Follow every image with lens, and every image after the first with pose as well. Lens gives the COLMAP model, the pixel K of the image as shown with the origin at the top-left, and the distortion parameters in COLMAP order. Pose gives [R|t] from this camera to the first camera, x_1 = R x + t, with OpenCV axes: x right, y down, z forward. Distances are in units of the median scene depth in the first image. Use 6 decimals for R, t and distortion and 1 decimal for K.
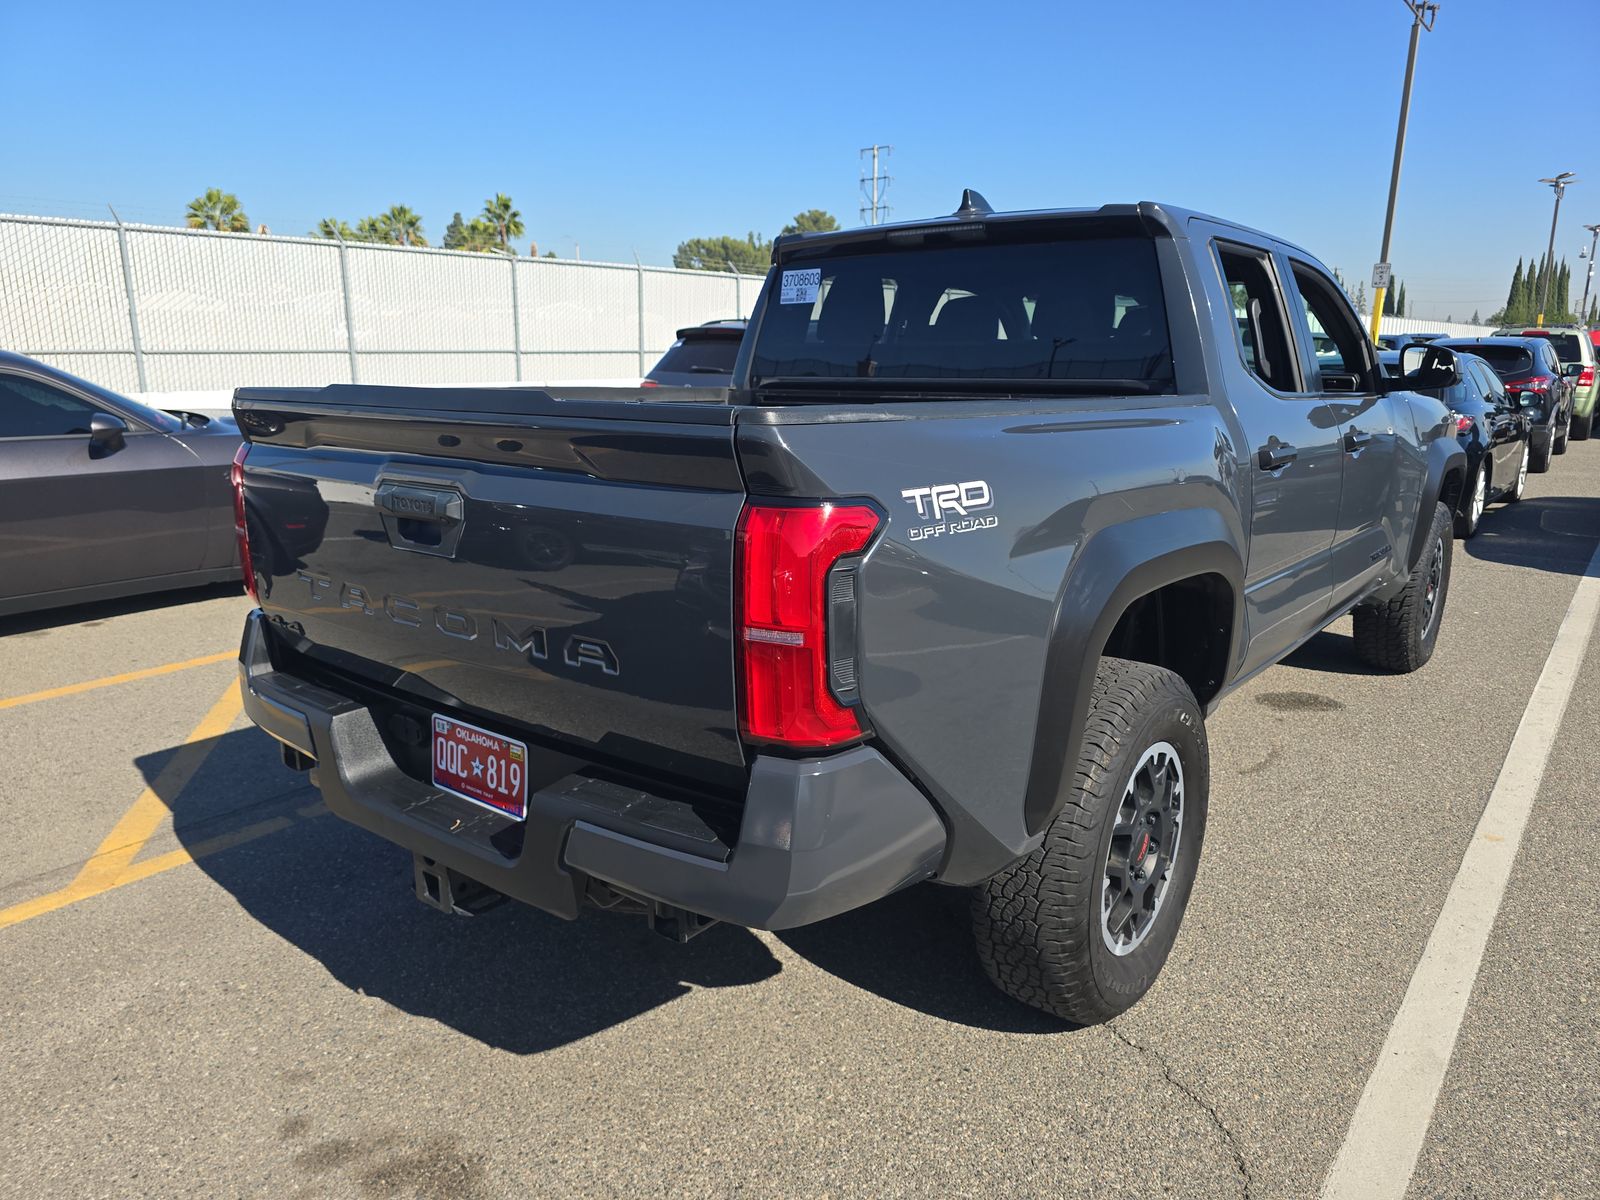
lens RADIAL K [[1093.3, 0, 801.8], [0, 1093.3, 594.5], [0, 0, 1]] dist [0.025236, -0.022006]
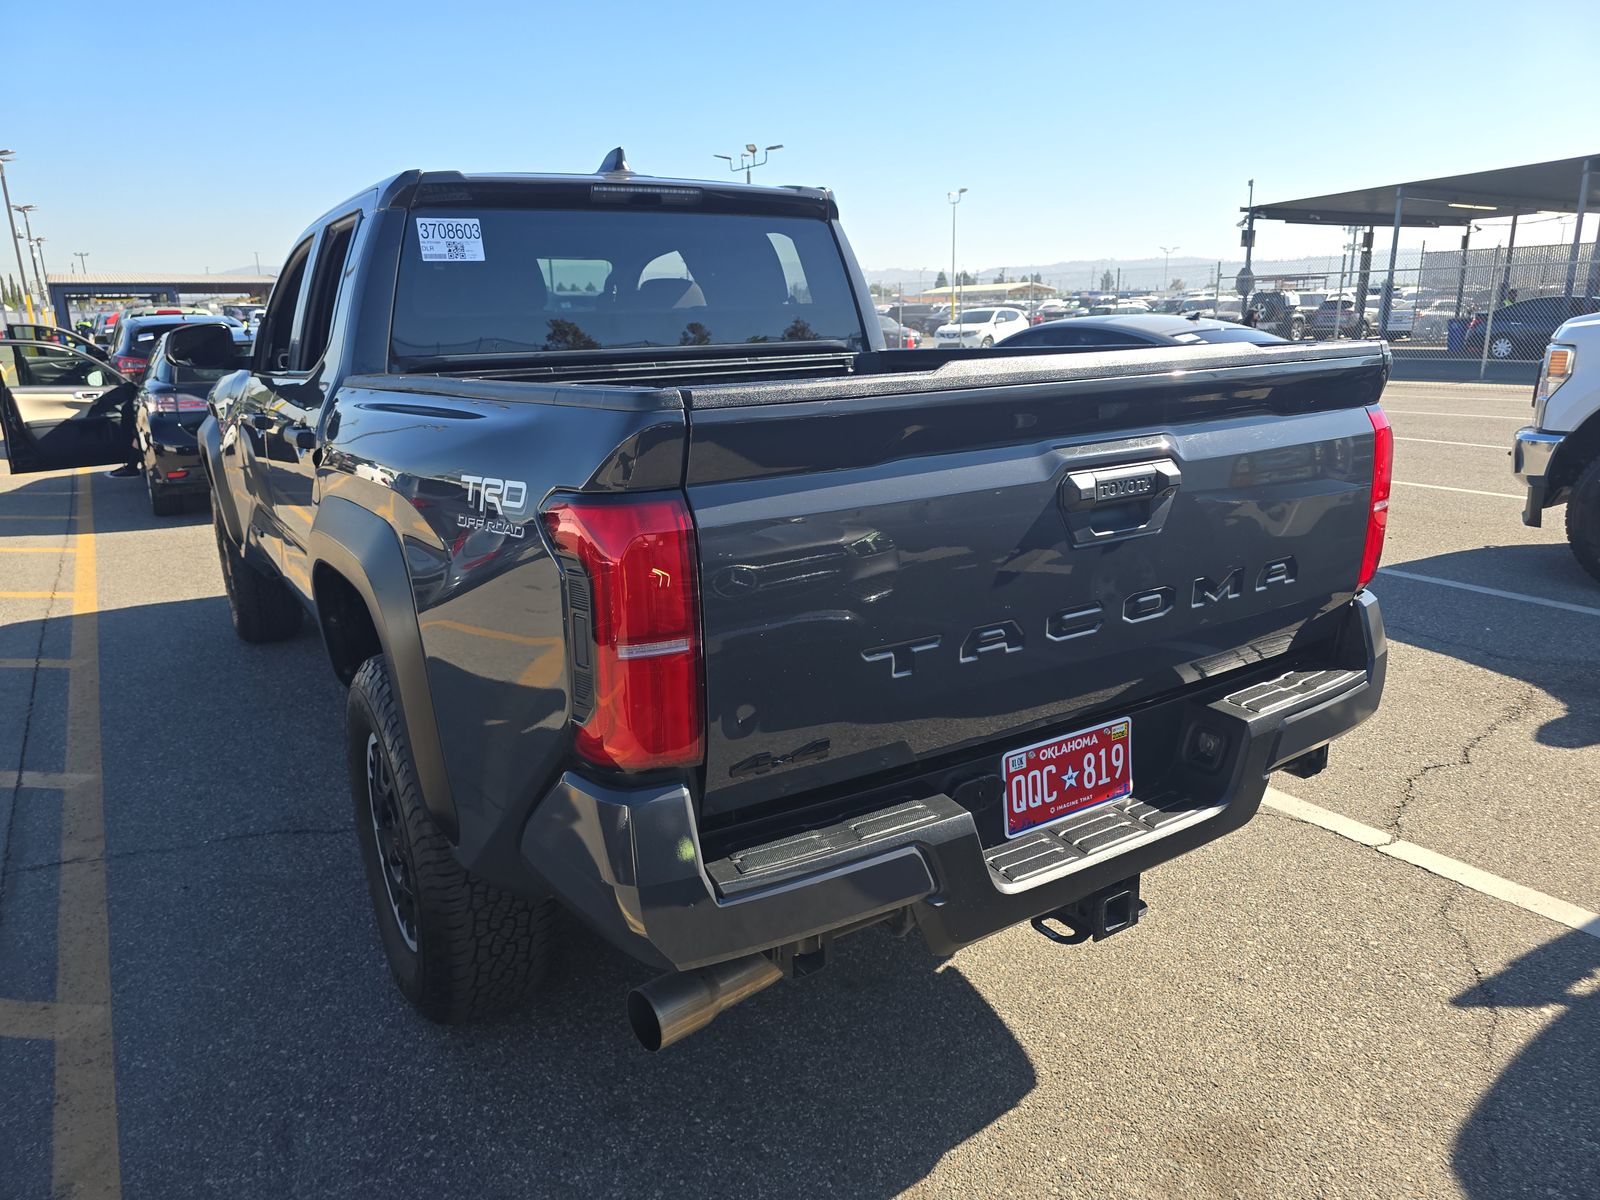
lens RADIAL K [[1093.3, 0, 809.8], [0, 1093.3, 597.2], [0, 0, 1]] dist [0.025236, -0.022006]
pose [[0.327045, -0.243336, 0.913142, -1.133943], [0.227086, 0.958202, 0.174012, -0.186031], [-0.917319, 0.150452, 0.368633, 0.832498]]
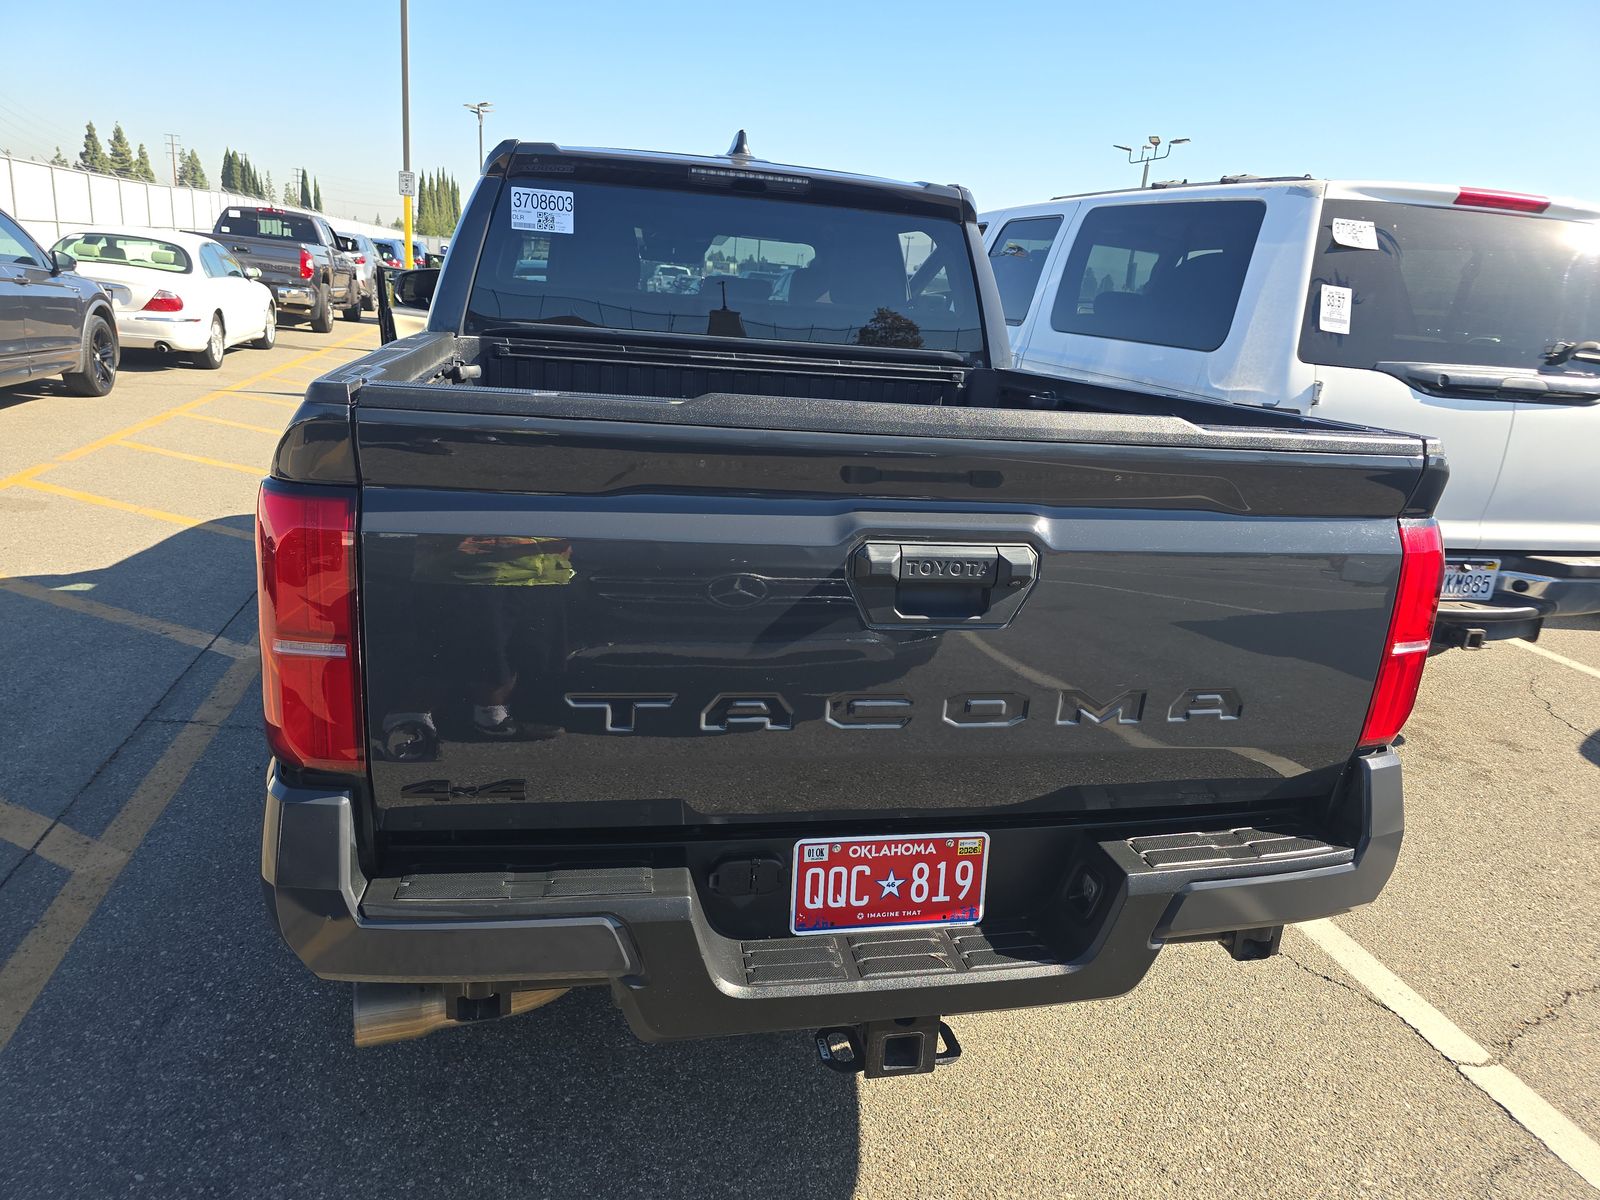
lens RADIAL K [[1093.3, 0, 800.1], [0, 1093.3, 595.8], [0, 0, 1]] dist [0.025236, -0.022006]
pose [[0.622529, -0.163490, 0.765329, -0.887145], [0.090565, 0.986415, 0.137052, -0.155791], [-0.777339, -0.016007, 0.628878, 0.556932]]
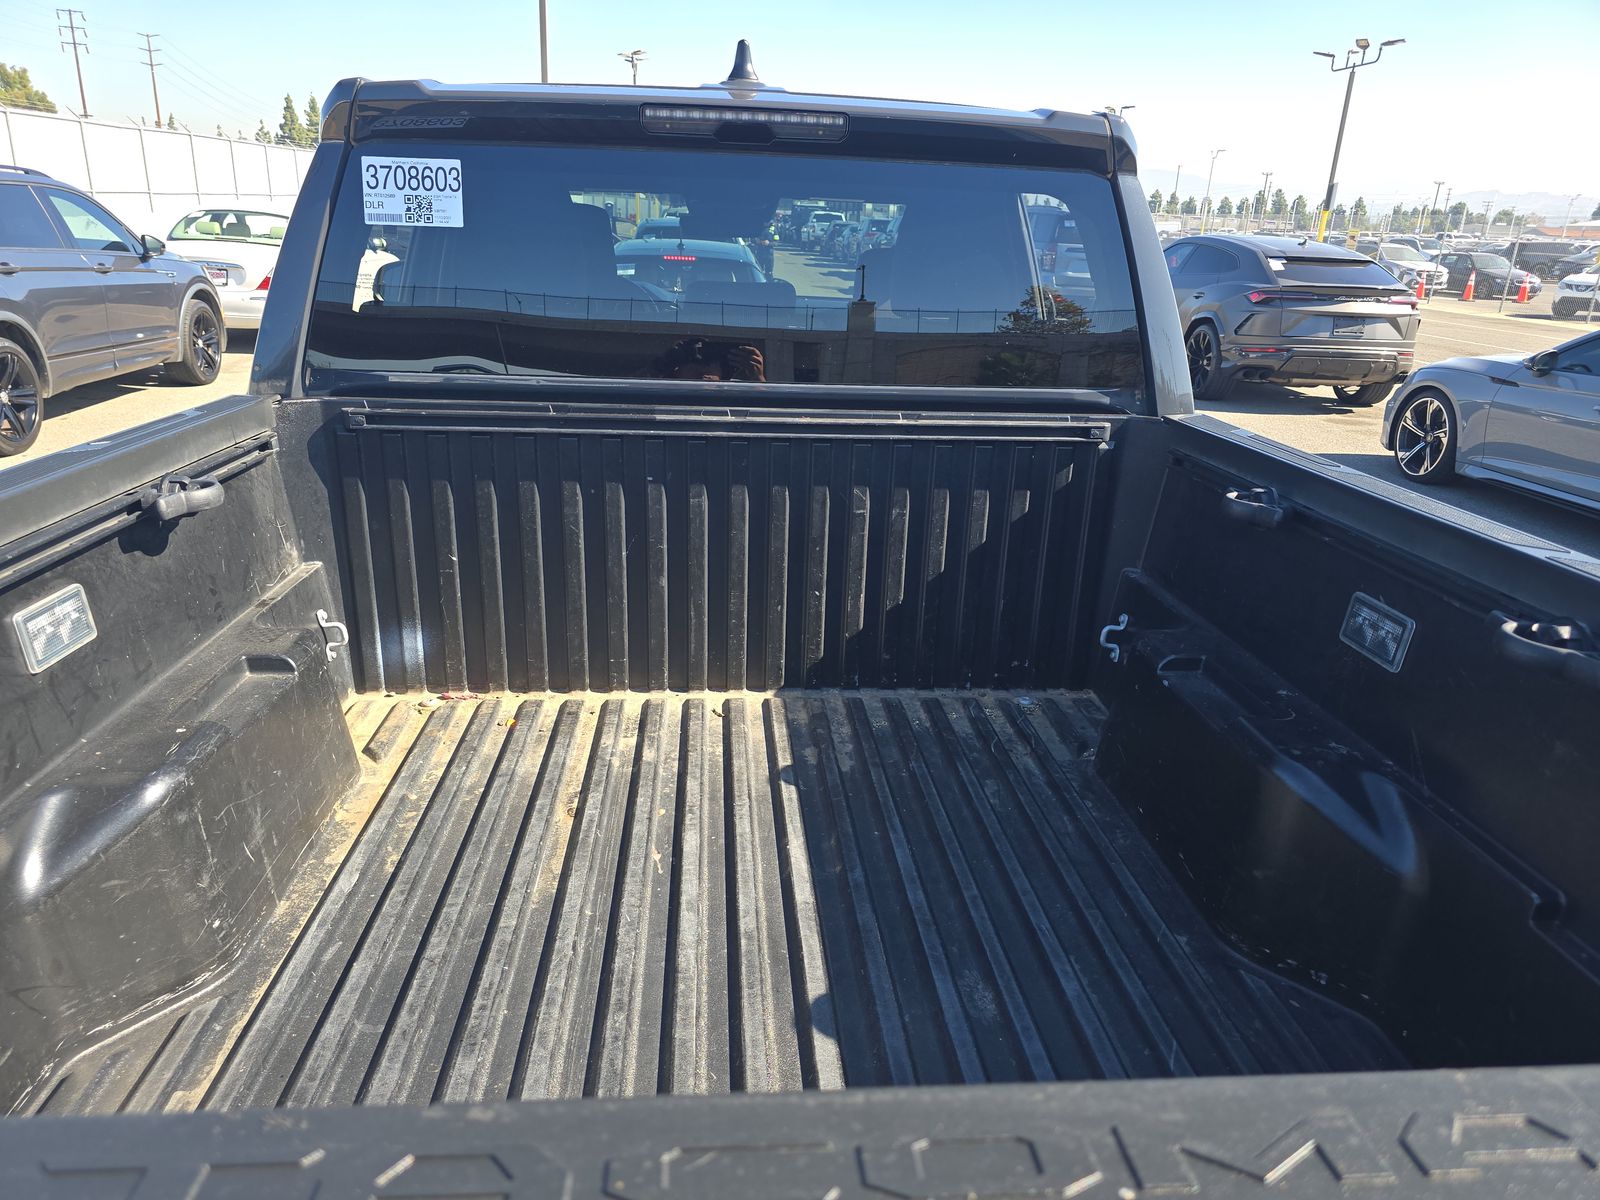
lens RADIAL K [[1093.3, 0, 793.7], [0, 1093.3, 605.0], [0, 0, 1]] dist [0.025236, -0.022006]
pose [[0.730693, -0.199167, 0.653009, -0.391224], [0.108247, 0.978199, 0.177225, -0.270899], [-0.674070, -0.058811, 0.736323, 0.814693]]
